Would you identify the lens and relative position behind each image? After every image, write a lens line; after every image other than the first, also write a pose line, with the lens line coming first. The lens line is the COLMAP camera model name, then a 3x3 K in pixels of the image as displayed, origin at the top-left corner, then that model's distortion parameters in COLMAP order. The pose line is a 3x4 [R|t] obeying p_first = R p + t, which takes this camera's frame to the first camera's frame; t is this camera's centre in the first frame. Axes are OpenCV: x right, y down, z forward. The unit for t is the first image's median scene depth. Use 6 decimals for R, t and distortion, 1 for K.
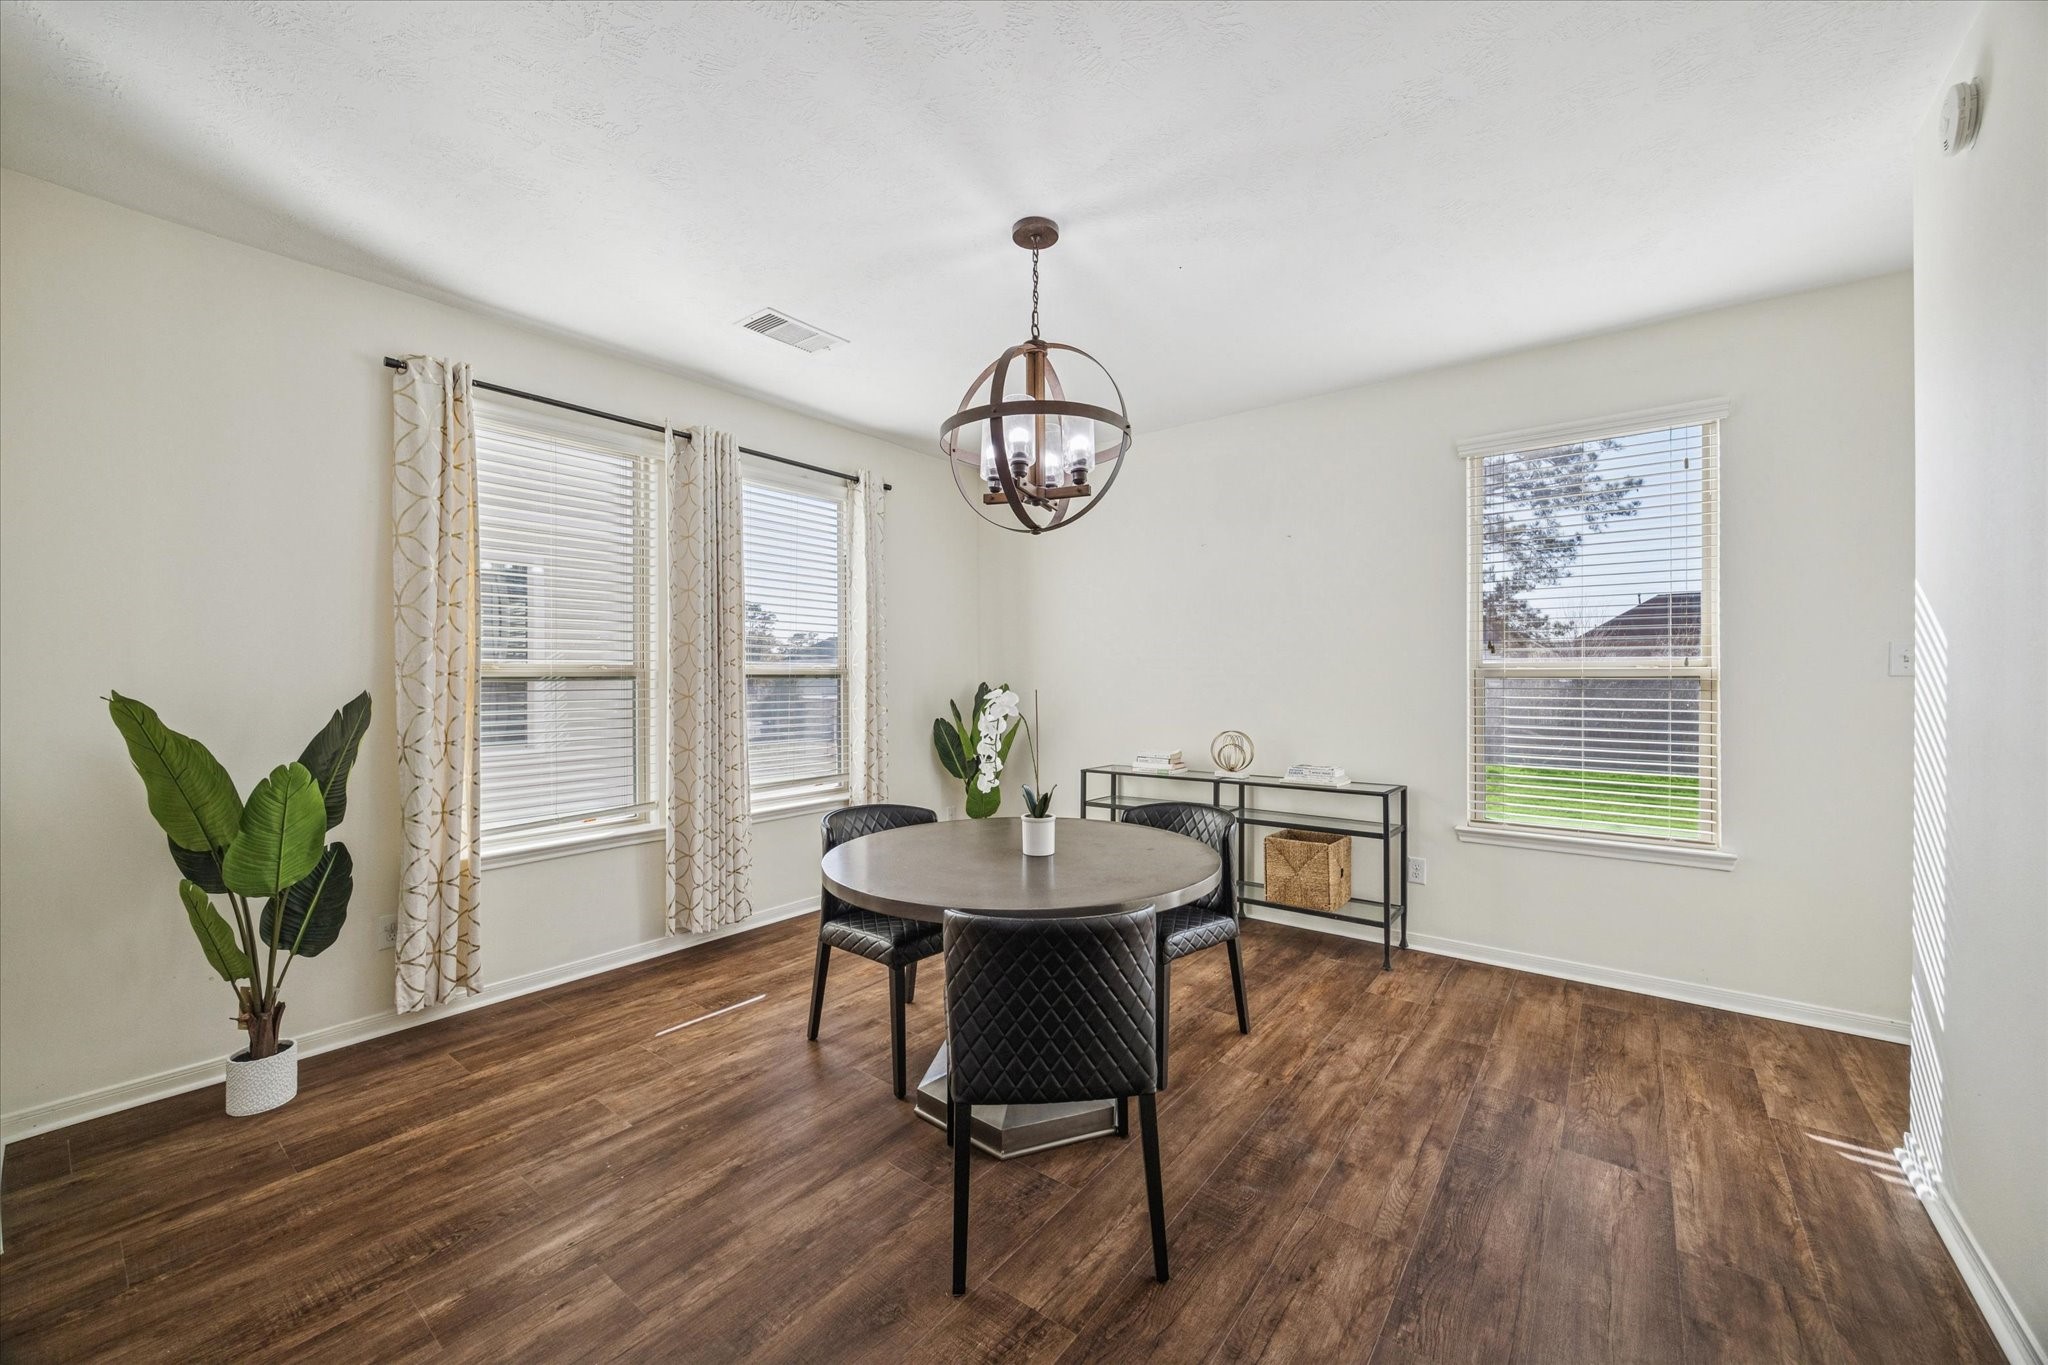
lens RADIAL K [[778.8, 0, 1024.9], [0, 778.8, 678.1], [0, 0, 1]] dist [-0.001522, -0.000165]
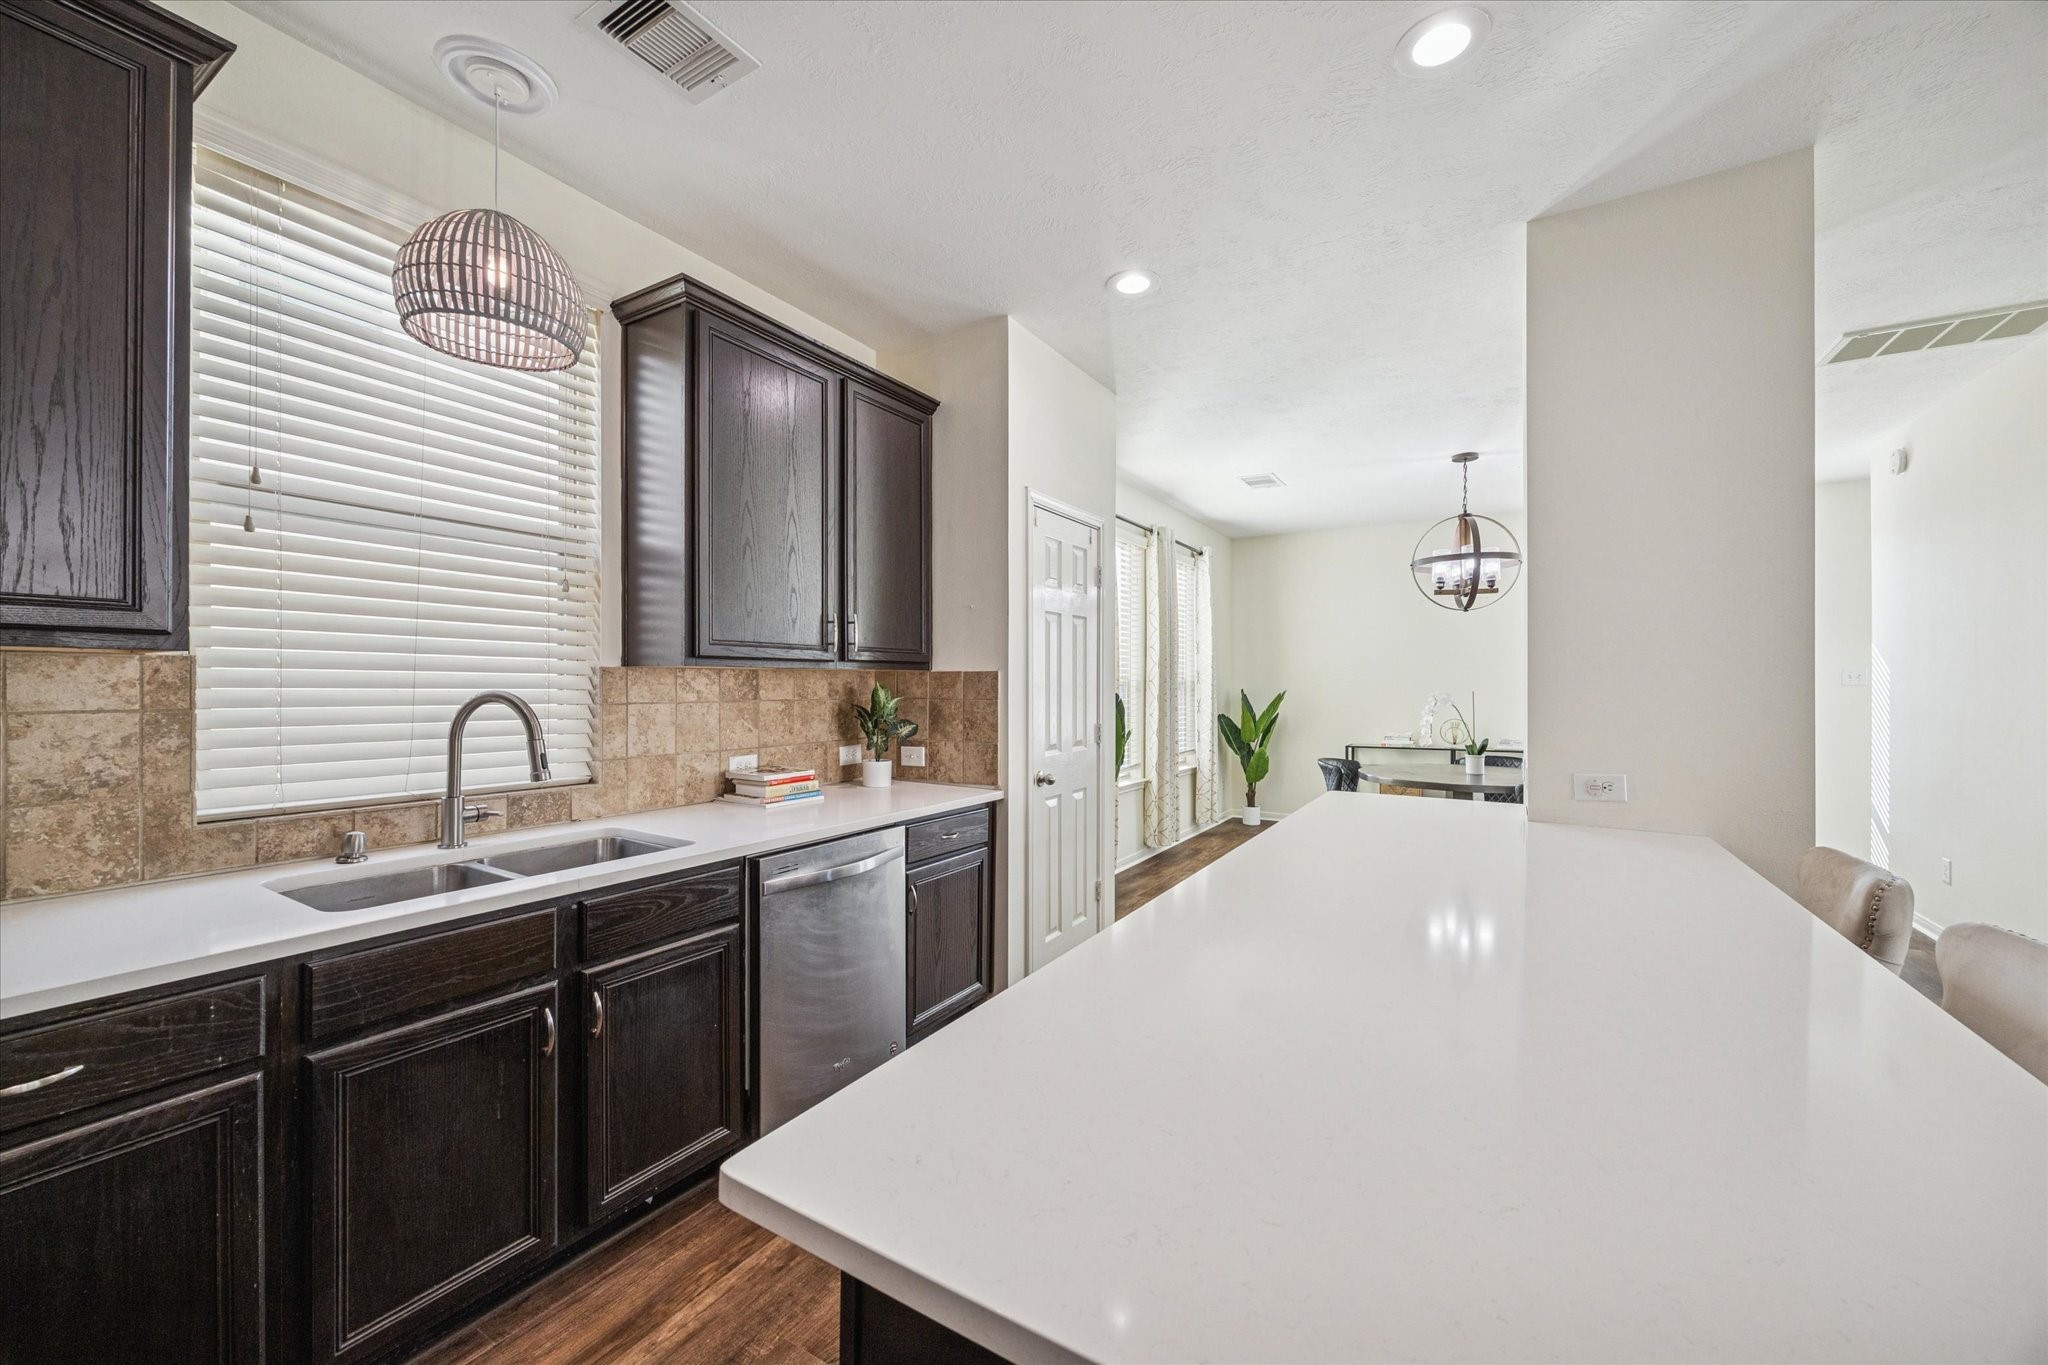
lens RADIAL K [[778.8, 0, 1024.7], [0, 778.8, 683.3], [0, 0, 1]] dist [-0.001522, -0.000165]
pose [[0.993743, 0.001210, 0.111687, -1.129957], [-0.000761, 0.999991, -0.004061, 0.002215], [-0.111691, 0.003951, 0.993735, -0.703485]]
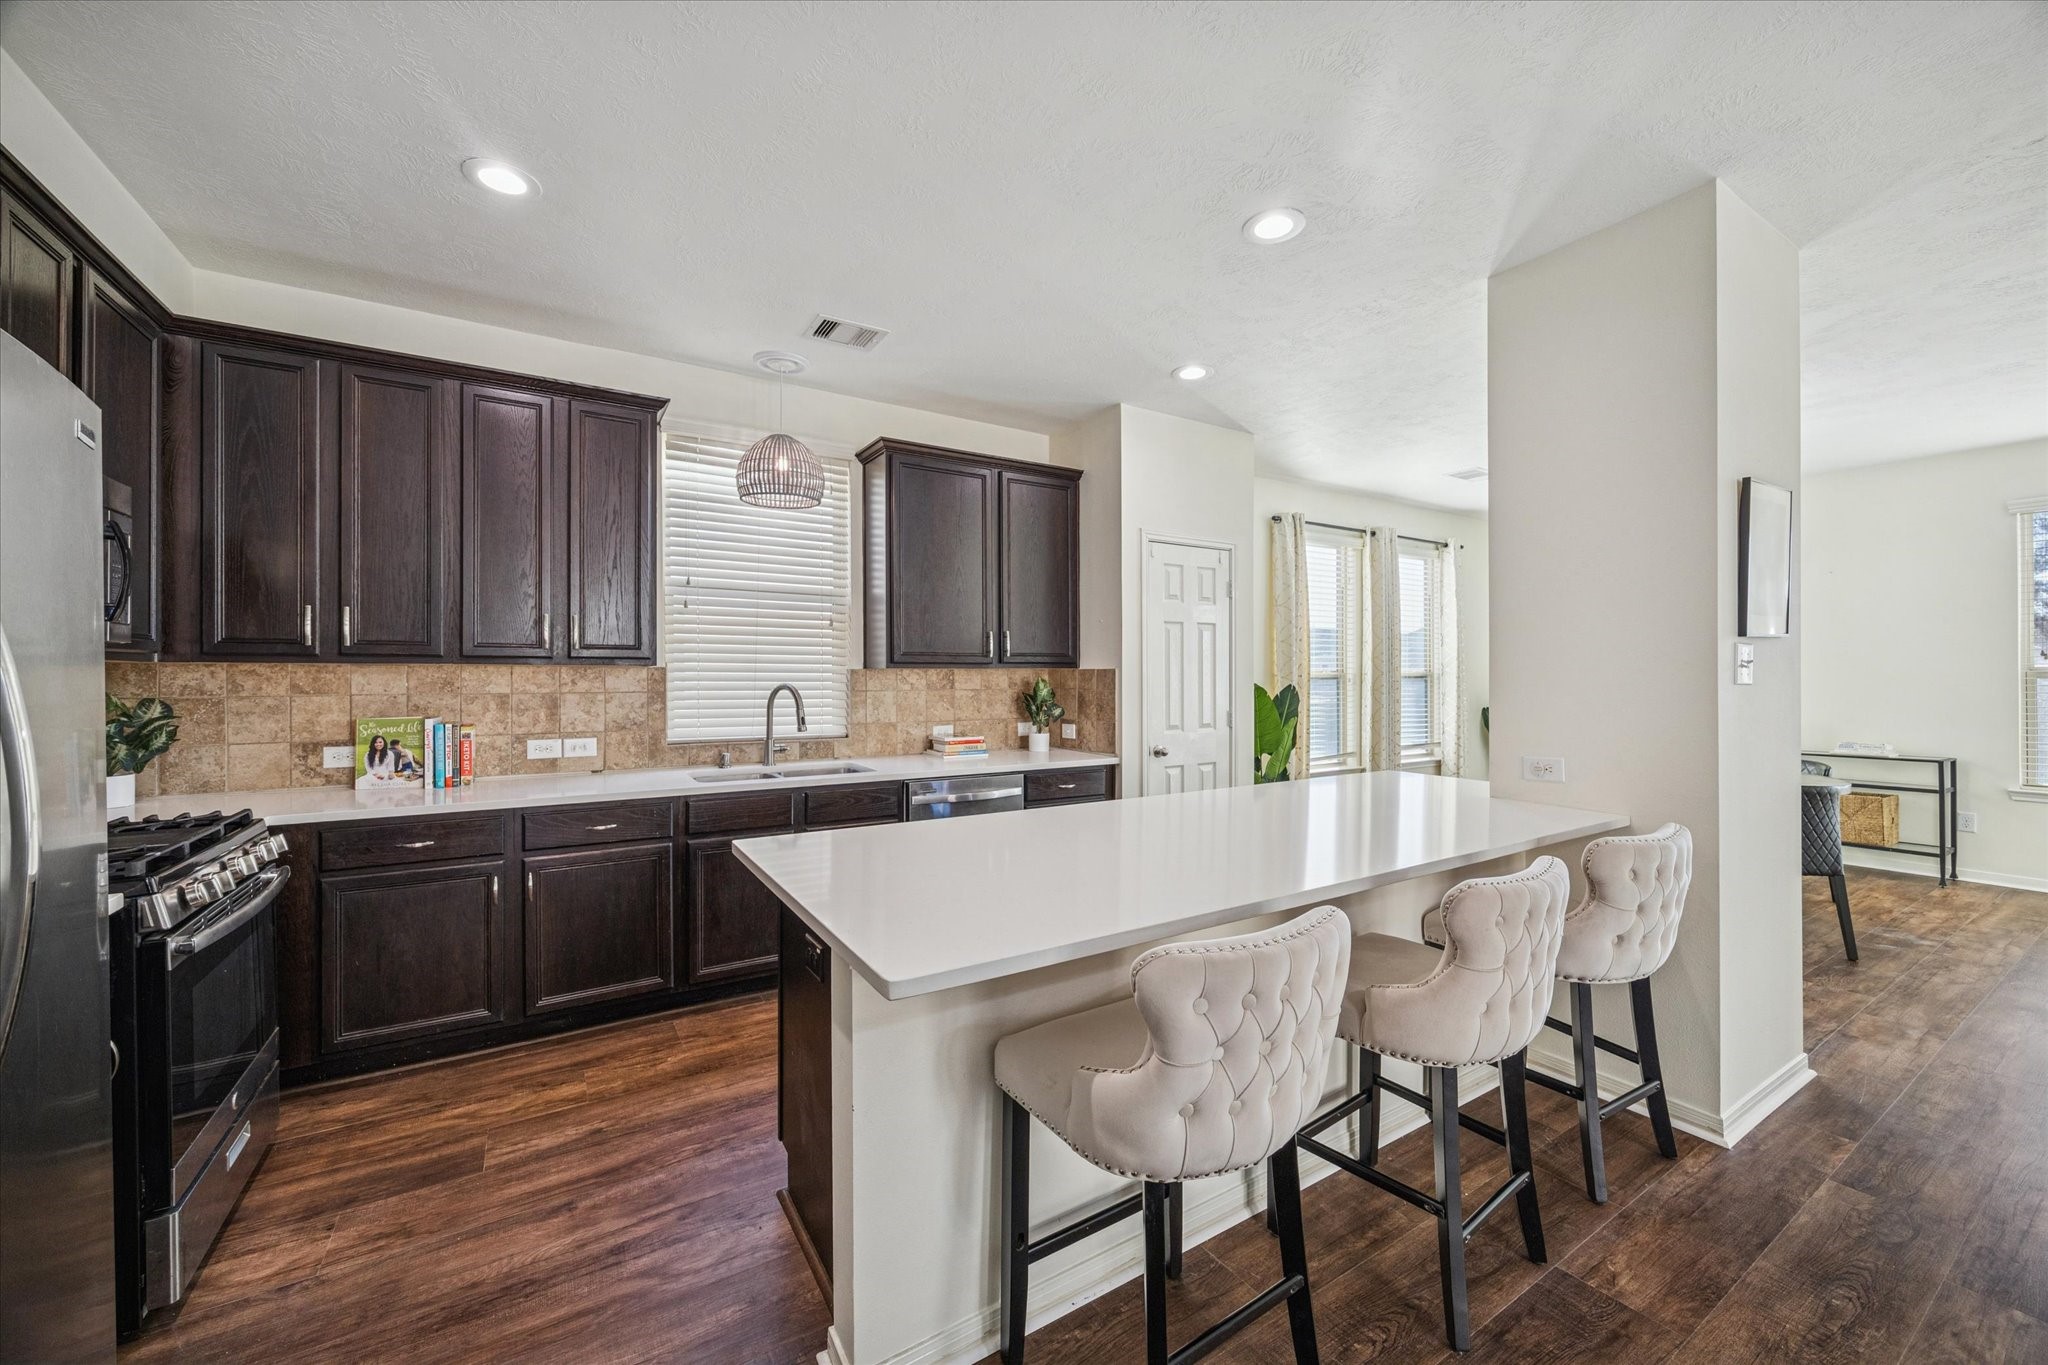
lens RADIAL K [[778.8, 0, 1037.7], [0, 778.8, 672.8], [0, 0, 1]] dist [-0.001522, -0.000165]
pose [[0.939556, -0.003889, -0.342372, -0.693275], [0.001282, 0.999968, -0.007840, -0.000180], [0.342392, 0.006927, 0.939532, -1.030224]]
